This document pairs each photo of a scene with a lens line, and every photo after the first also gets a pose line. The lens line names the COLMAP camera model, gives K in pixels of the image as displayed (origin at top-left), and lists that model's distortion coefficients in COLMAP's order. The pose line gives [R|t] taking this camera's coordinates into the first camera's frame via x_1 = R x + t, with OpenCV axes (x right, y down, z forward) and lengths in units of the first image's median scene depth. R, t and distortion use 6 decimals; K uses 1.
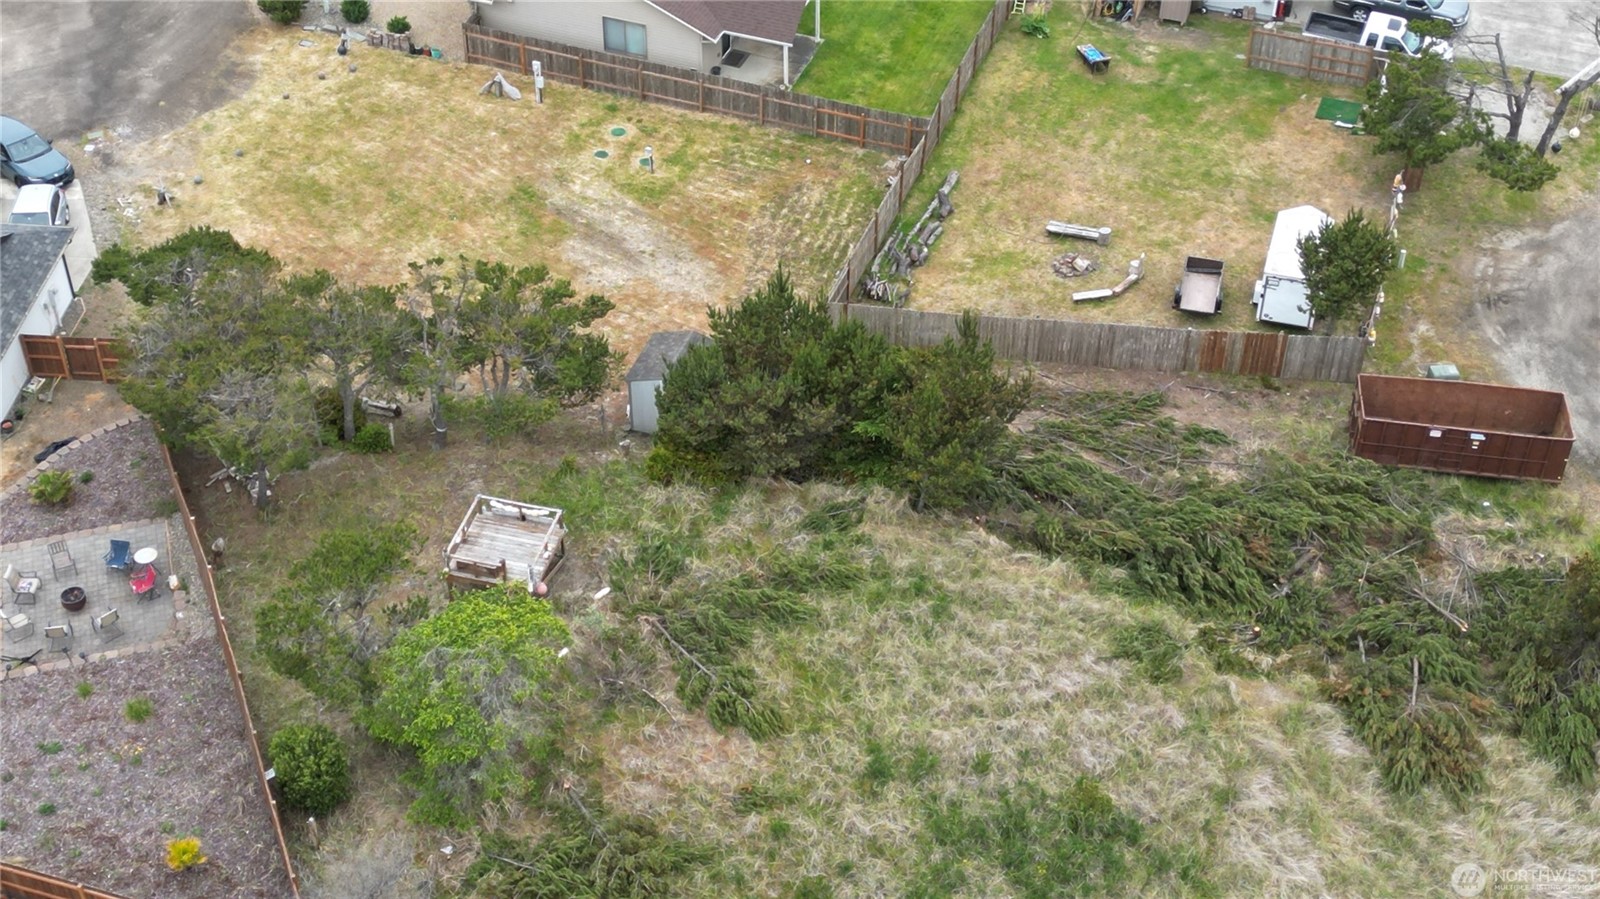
lens RADIAL K [[2266.7, 0, 800.0], [0, 2266.7, 449.5], [0, 0, 1]] dist [0.237438, -0.792352]
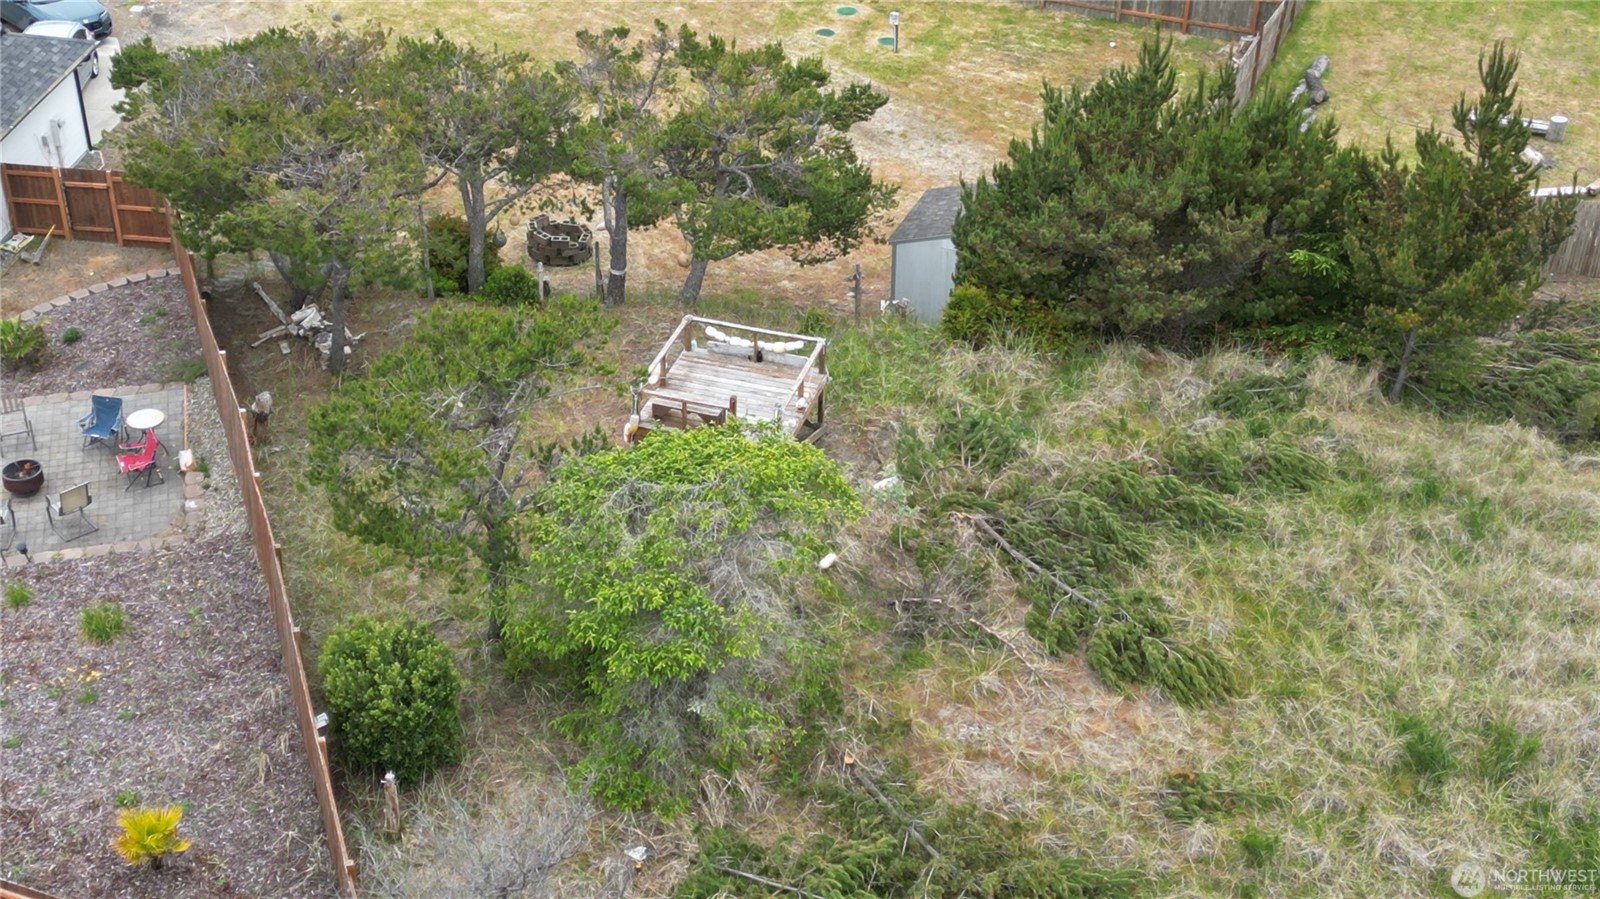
lens RADIAL K [[2266.7, 0, 800.0], [0, 2266.7, 449.5], [0, 0, 1]] dist [0.237438, -0.792352]
pose [[0.998681, 0.032235, -0.039953, -0.088214], [-0.036845, 0.992014, -0.120623, 0.130423], [0.035745, 0.121936, 0.991894, 0.416417]]
